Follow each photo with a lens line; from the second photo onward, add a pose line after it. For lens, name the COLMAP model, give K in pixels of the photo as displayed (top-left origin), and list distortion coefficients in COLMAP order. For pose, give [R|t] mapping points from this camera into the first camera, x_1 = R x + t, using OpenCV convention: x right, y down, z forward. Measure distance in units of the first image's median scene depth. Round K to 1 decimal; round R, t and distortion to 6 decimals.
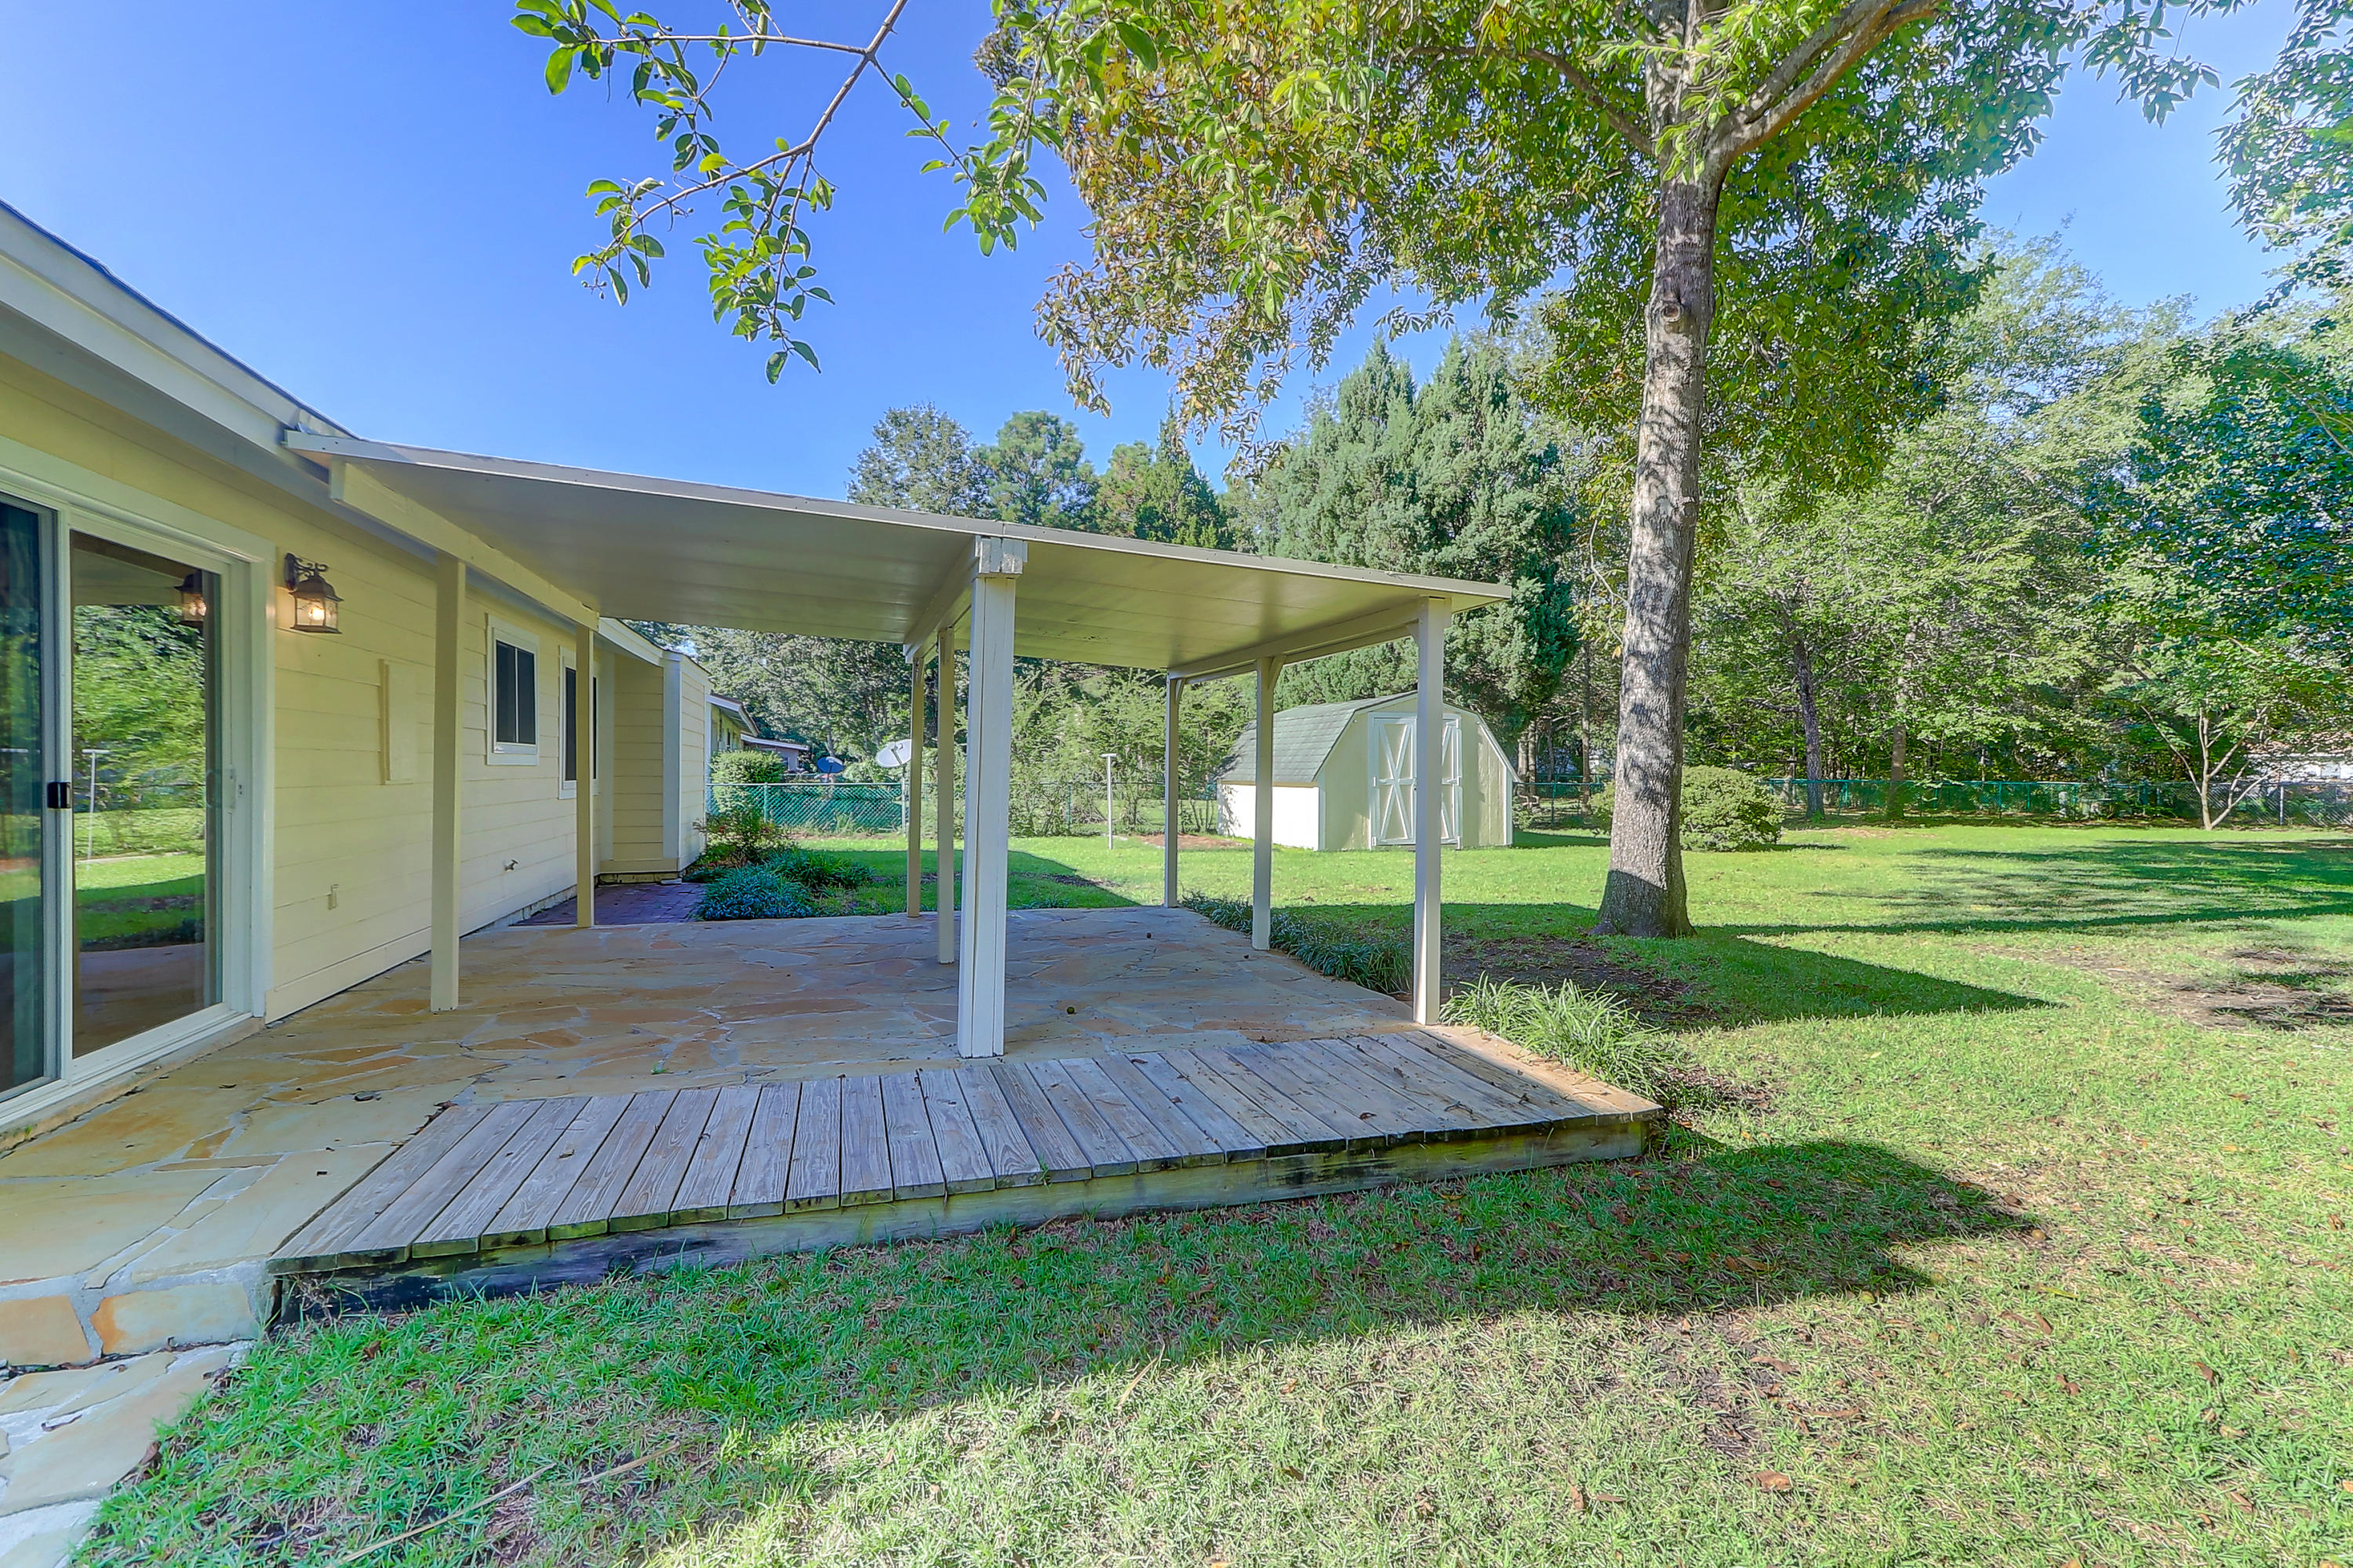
lens RADIAL K [[1067.6, 0, 1176.5], [0, 1067.6, 784.0], [0, 0, 1]] dist [0.000148, -0.000028]
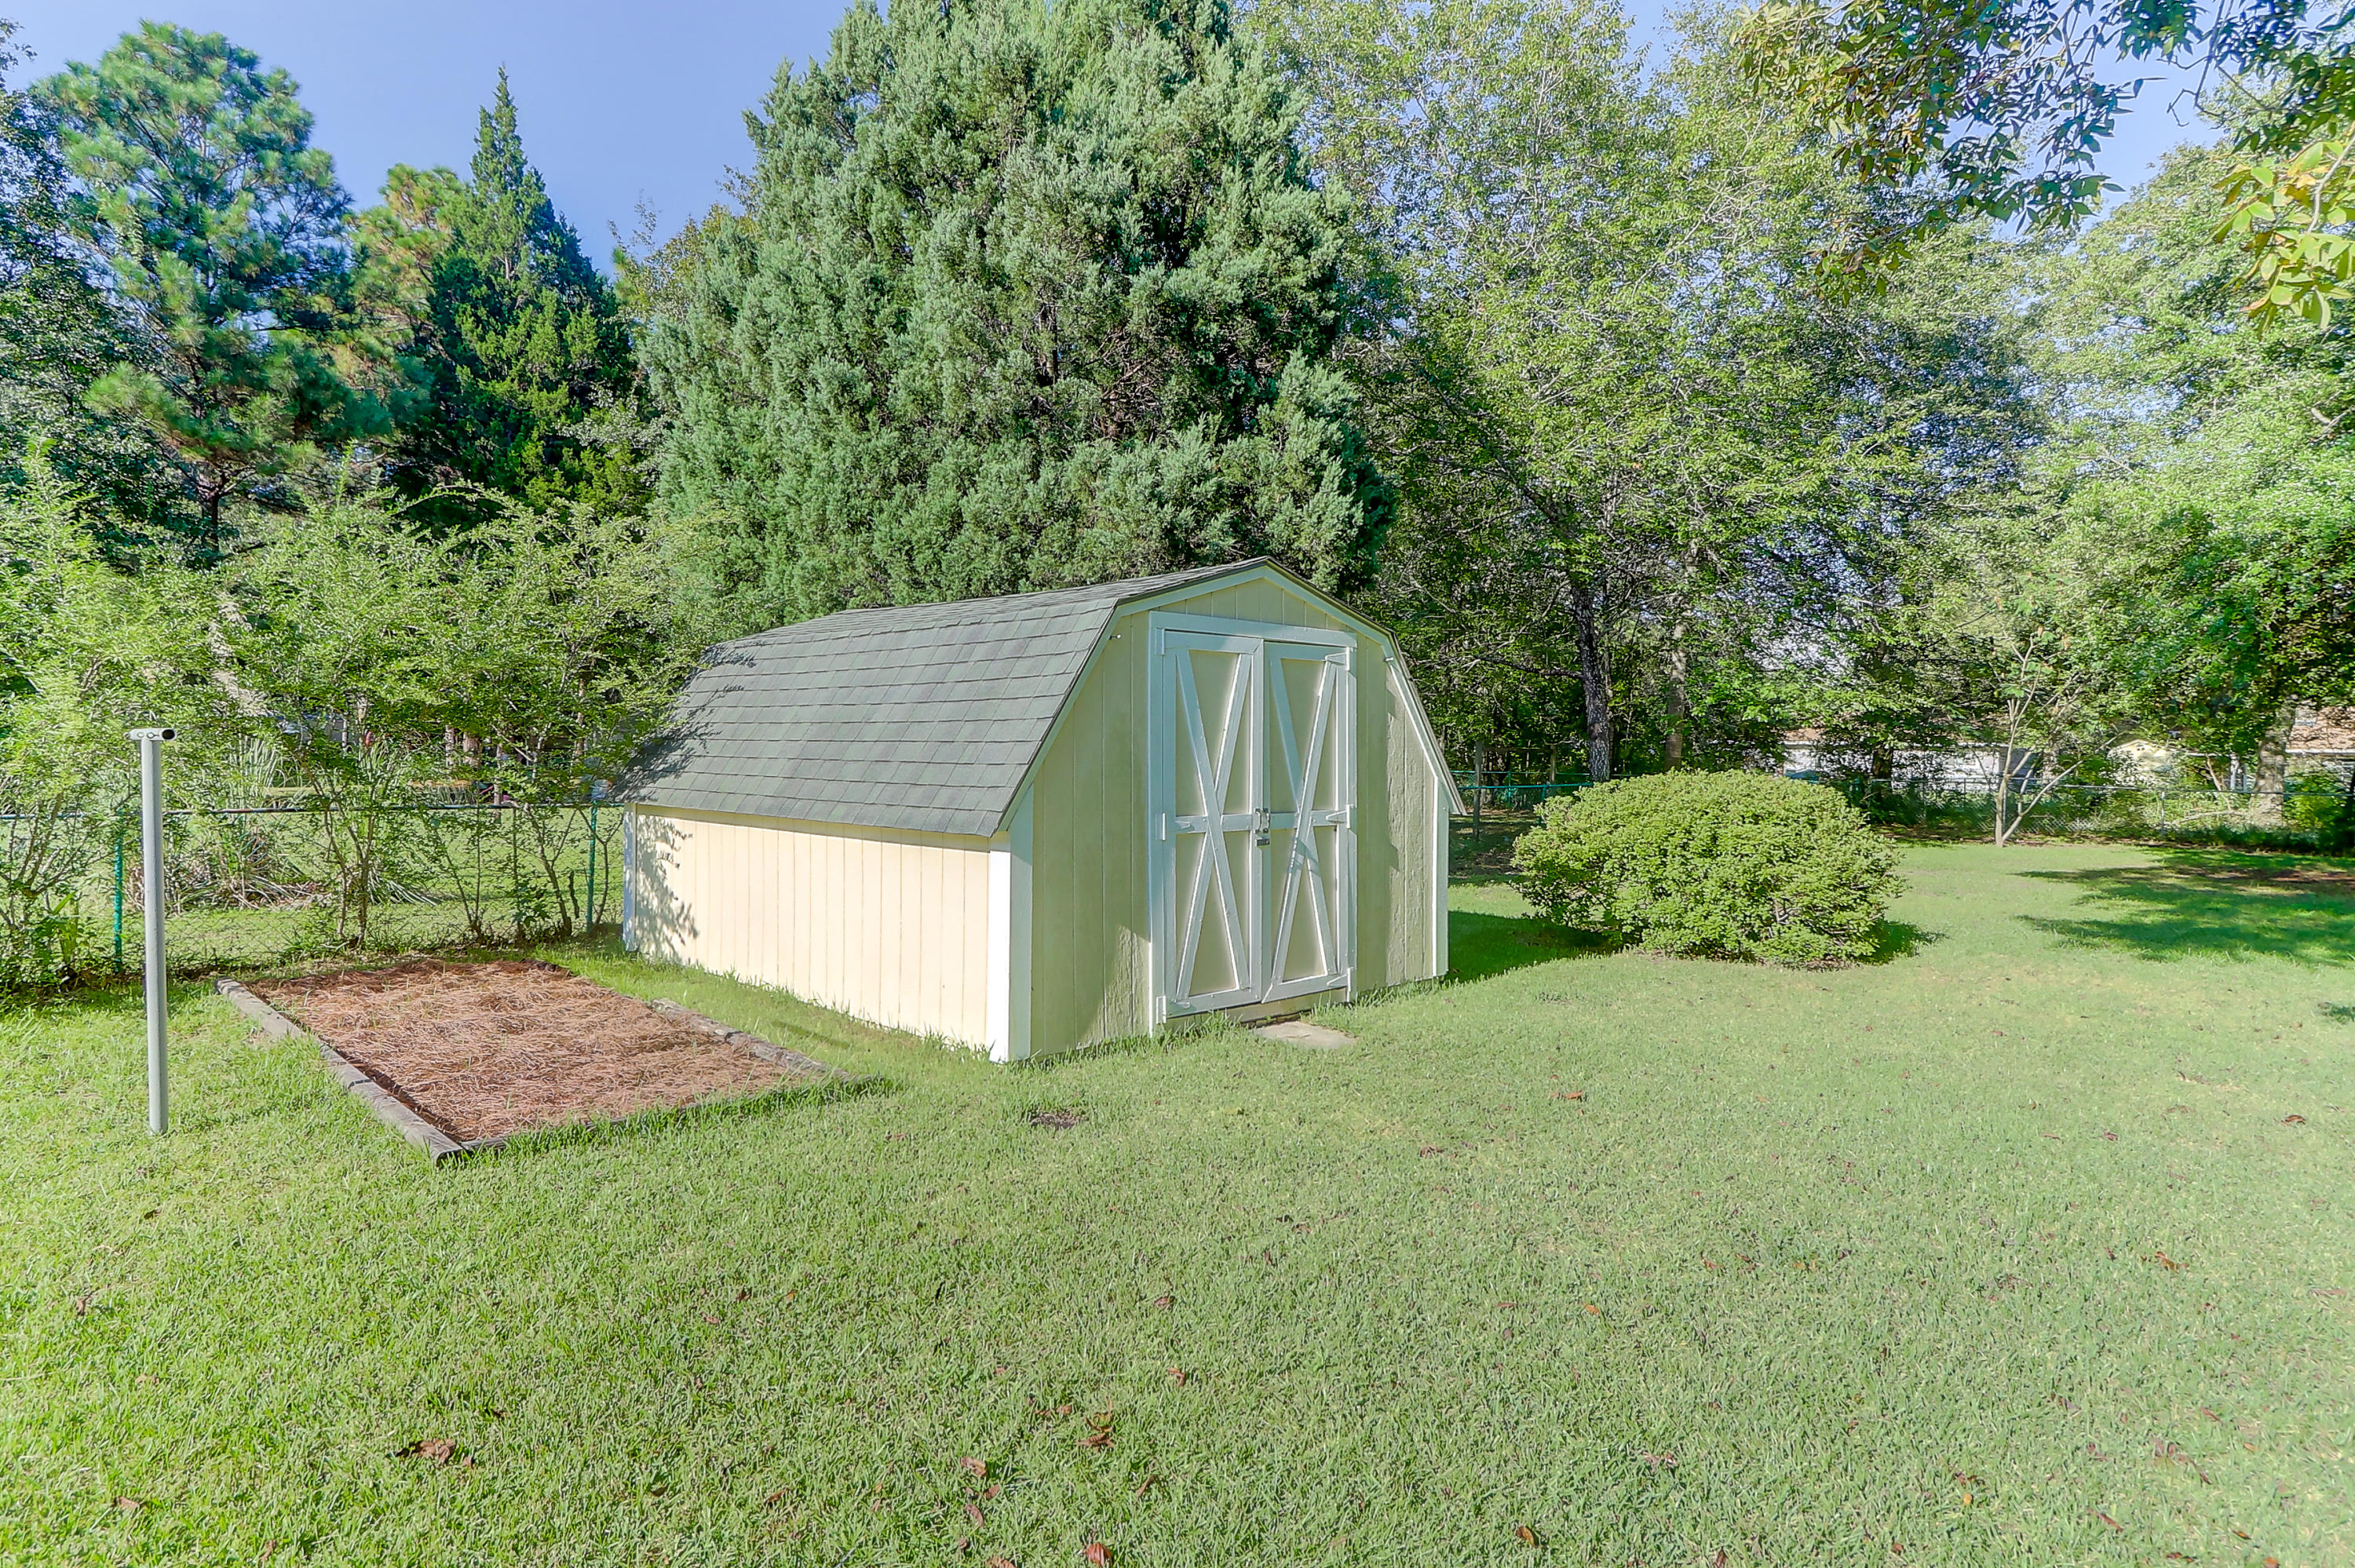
lens RADIAL K [[1313.5, 0, 1177.5], [0, 1313.5, 784.0], [0, 0, 1]] dist [0.004162, 0.000713]
pose [[0.896730, -0.002863, 0.442569, 0.008824], [-0.005239, 0.999840, 0.017083, -0.017261], [-0.442548, -0.017637, 0.896571, 0.498161]]
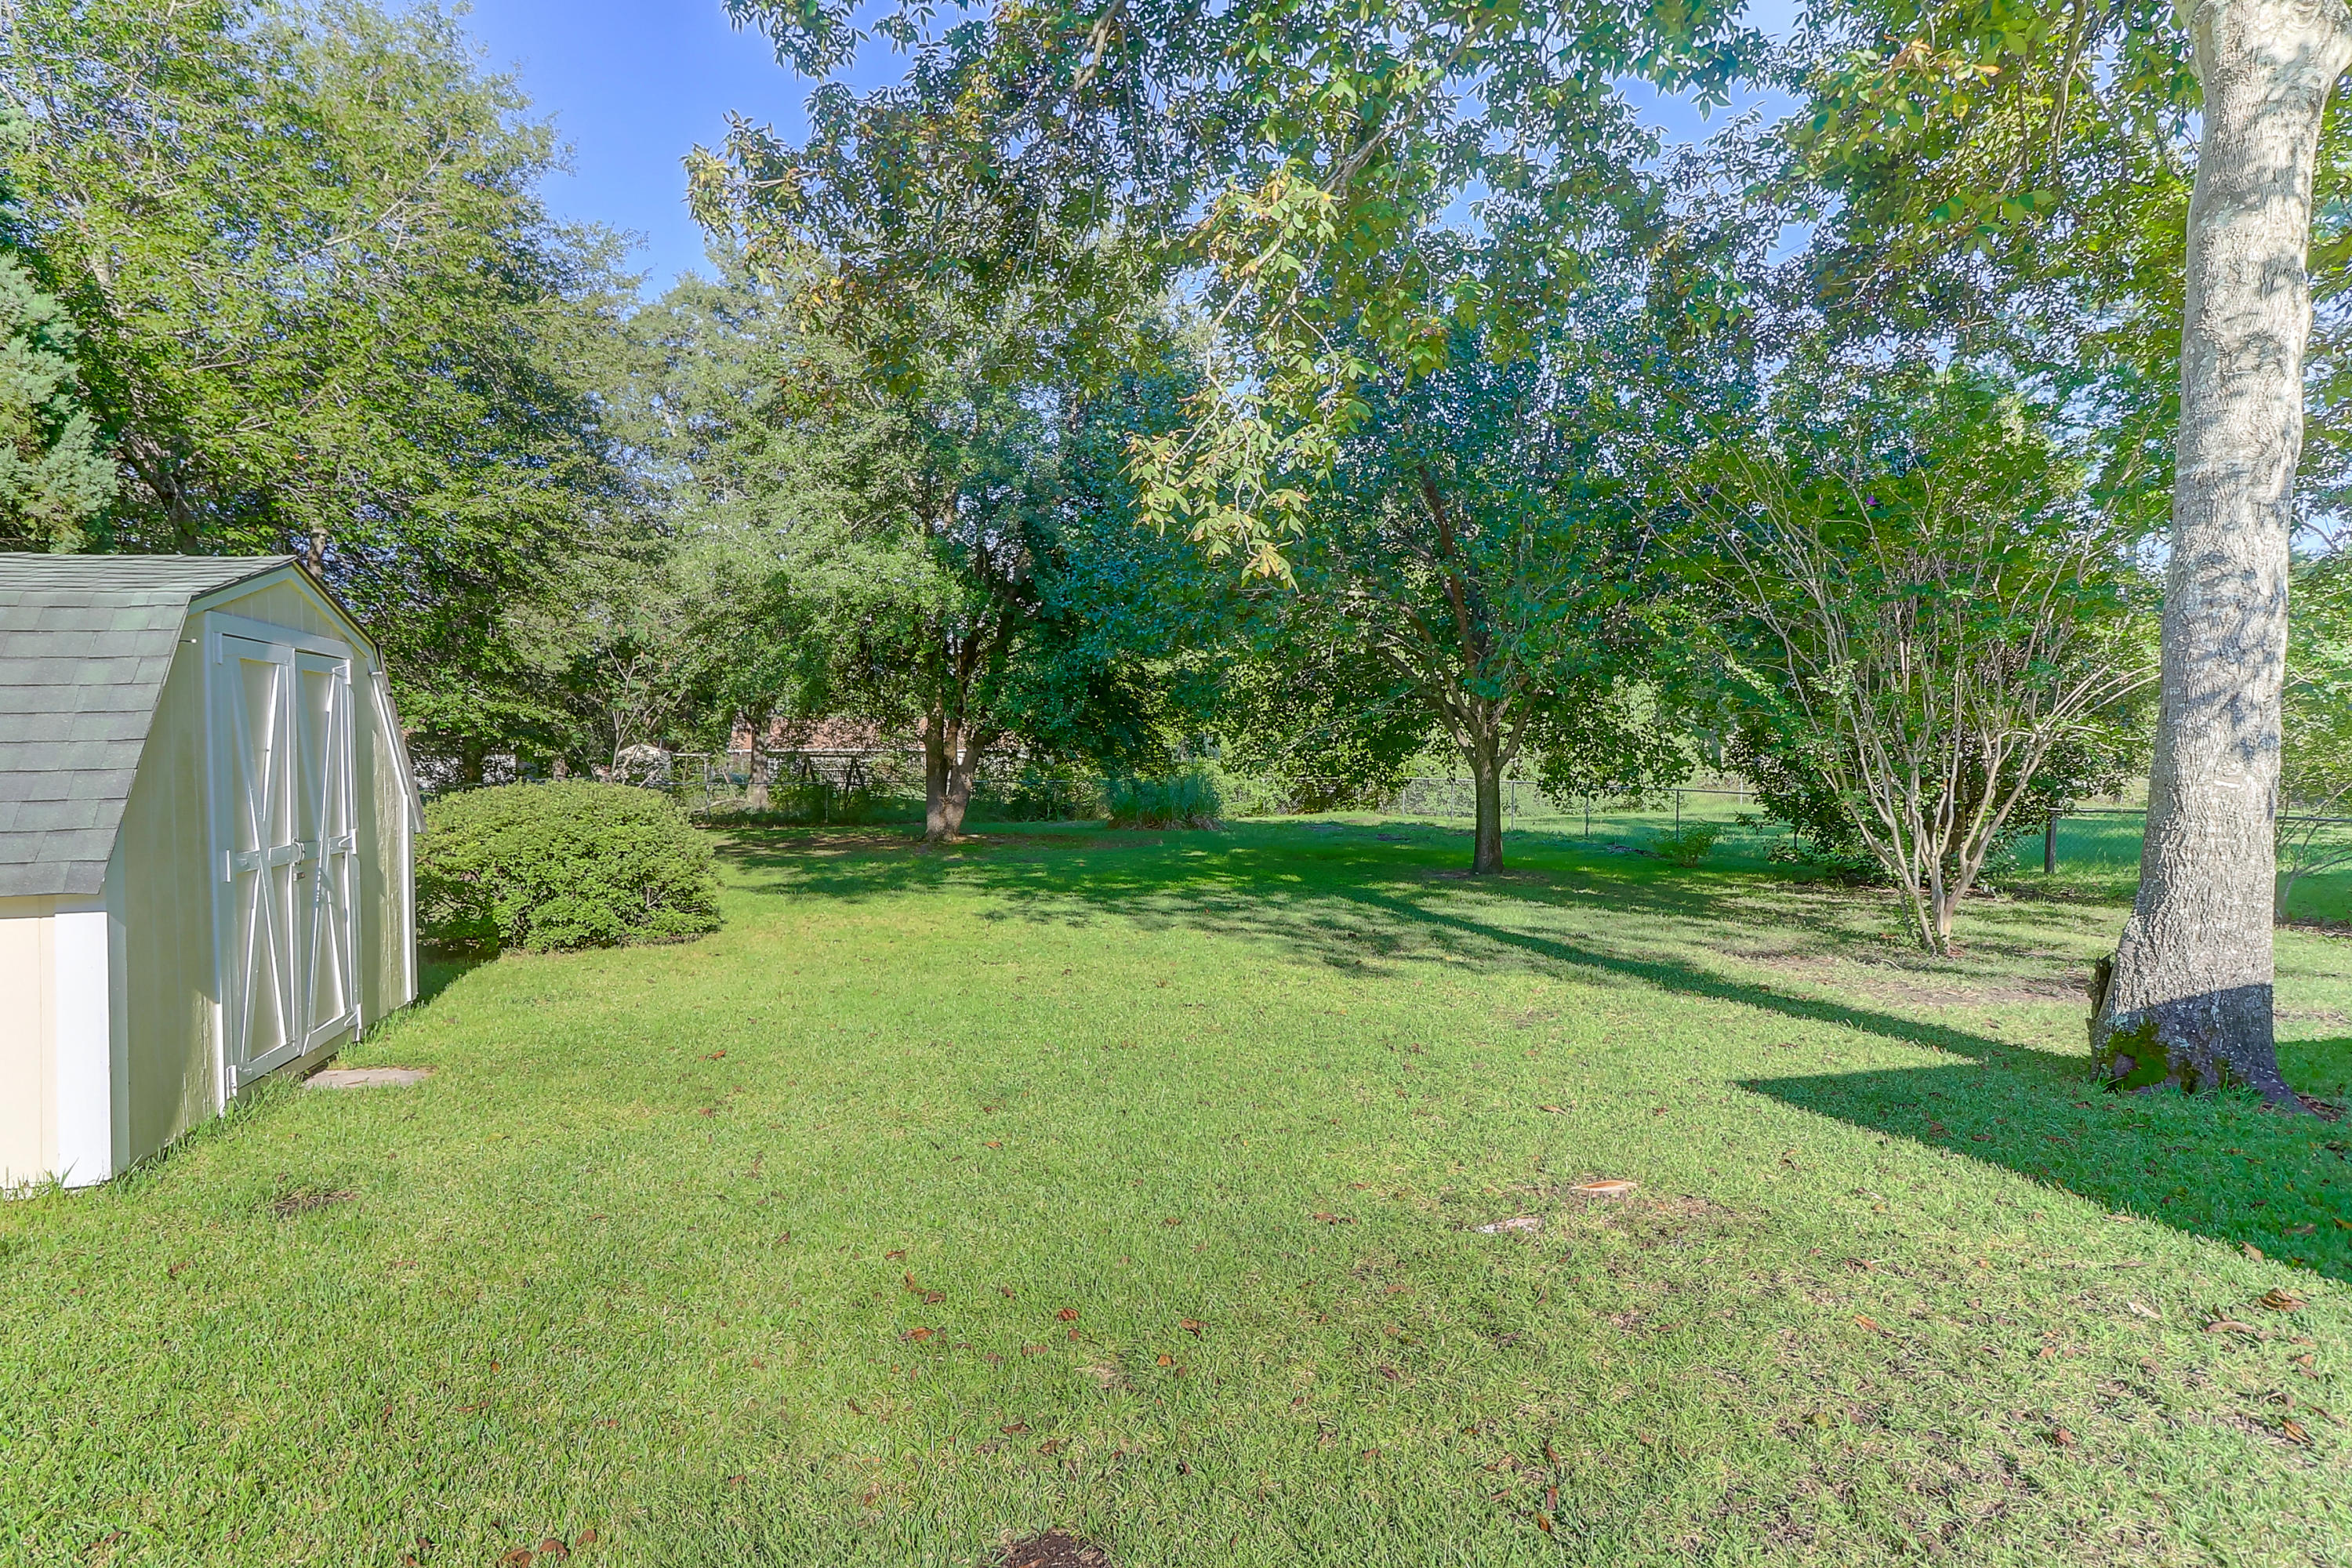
lens RADIAL K [[1269.7, 0, 1176.0], [0, 1269.7, 784.0], [0, 0, 1]] dist [0.001130, 0.001014]
pose [[0.046352, -0.025014, 0.998612, -0.103207], [0.020466, 0.999500, 0.024086, -0.020497], [-0.998715, 0.019321, 0.046841, 0.576402]]
